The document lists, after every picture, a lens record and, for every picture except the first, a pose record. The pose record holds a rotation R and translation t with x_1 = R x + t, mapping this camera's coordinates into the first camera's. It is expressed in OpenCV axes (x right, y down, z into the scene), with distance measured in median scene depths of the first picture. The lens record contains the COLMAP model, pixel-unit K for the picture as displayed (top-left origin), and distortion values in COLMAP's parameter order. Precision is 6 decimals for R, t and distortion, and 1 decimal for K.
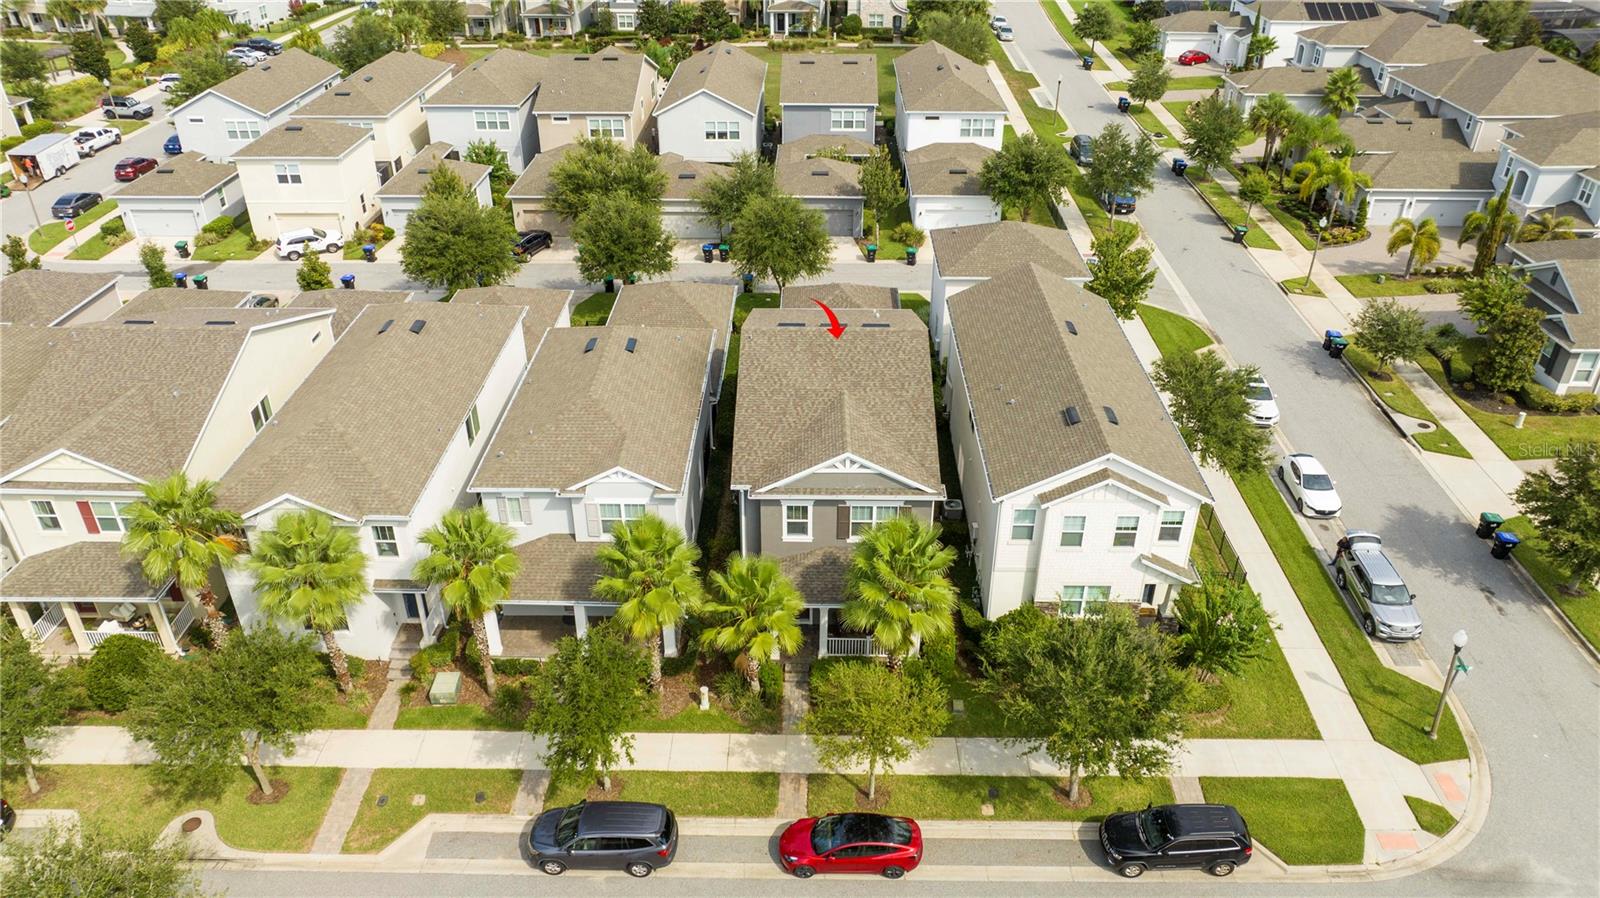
lens RADIAL K [[1128.9, 0, 798.2], [0, 1128.9, 455.5], [0, 0, 1]] dist [-0.028171, 0.029002]
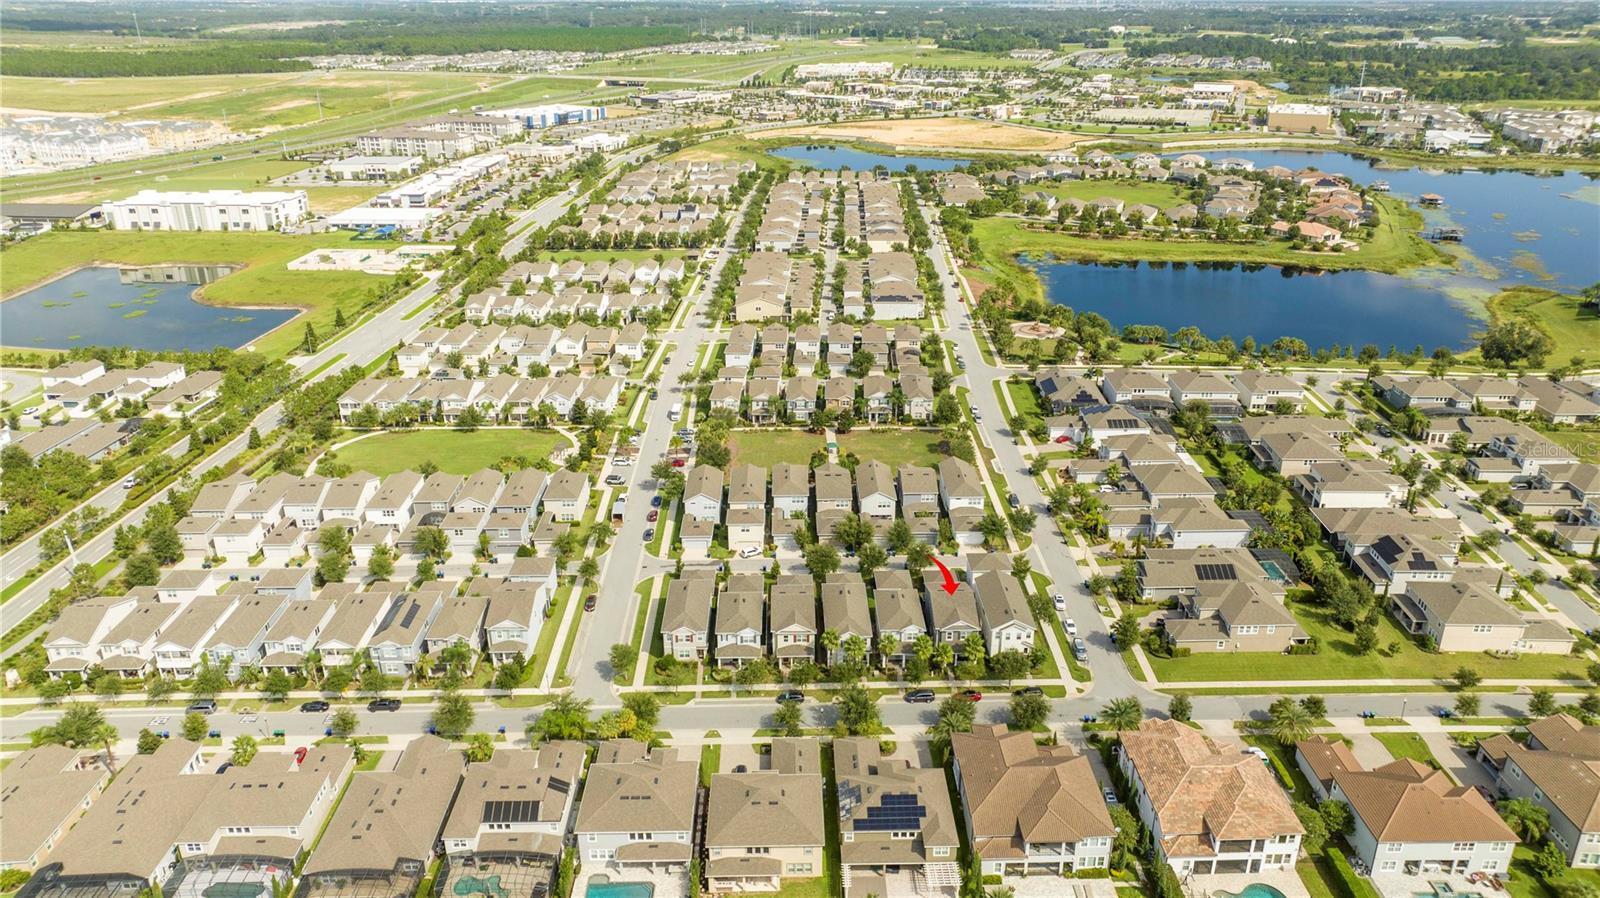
lens RADIAL K [[1128.9, 0, 809.6], [0, 1128.9, 448.1], [0, 0, 1]] dist [-0.028171, 0.029002]
pose [[0.999039, -0.017183, 0.040318, -0.524093], [0.023065, 0.988374, -0.150286, -0.015330], [-0.037267, 0.151071, 0.987820, -2.576214]]
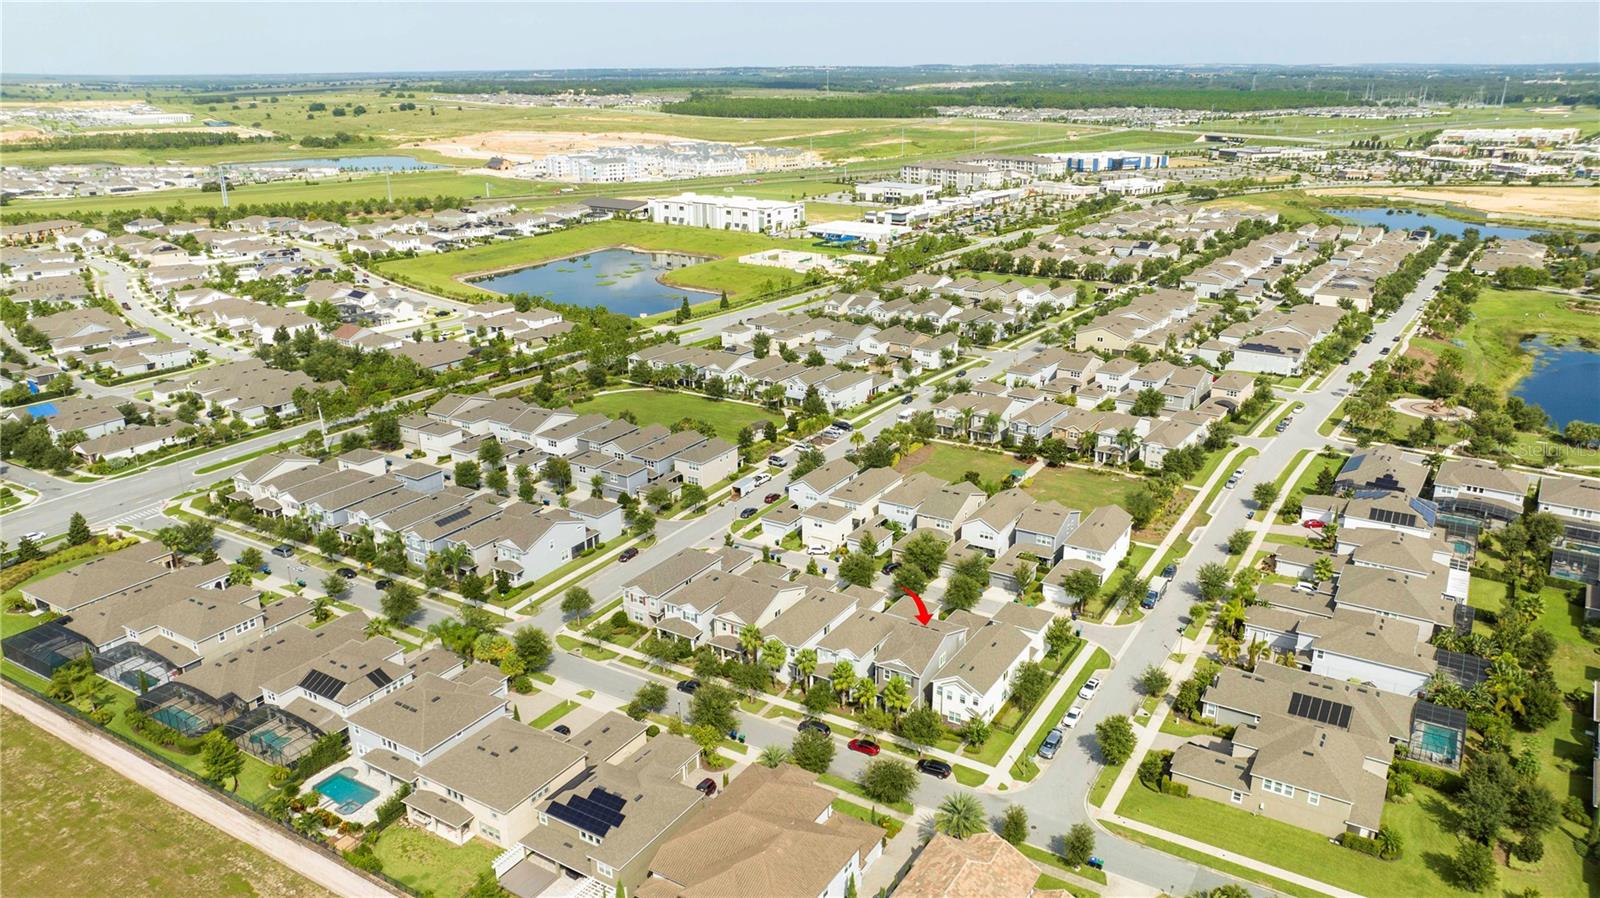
lens RADIAL K [[1128.9, 0, 804.3], [0, 1128.9, 445.5], [0, 0, 1]] dist [-0.028171, 0.029002]
pose [[0.863901, 0.159651, -0.477688, 1.018541], [-0.255681, 0.956151, -0.142839, -0.046833], [0.433937, 0.245534, 0.866840, -1.837521]]
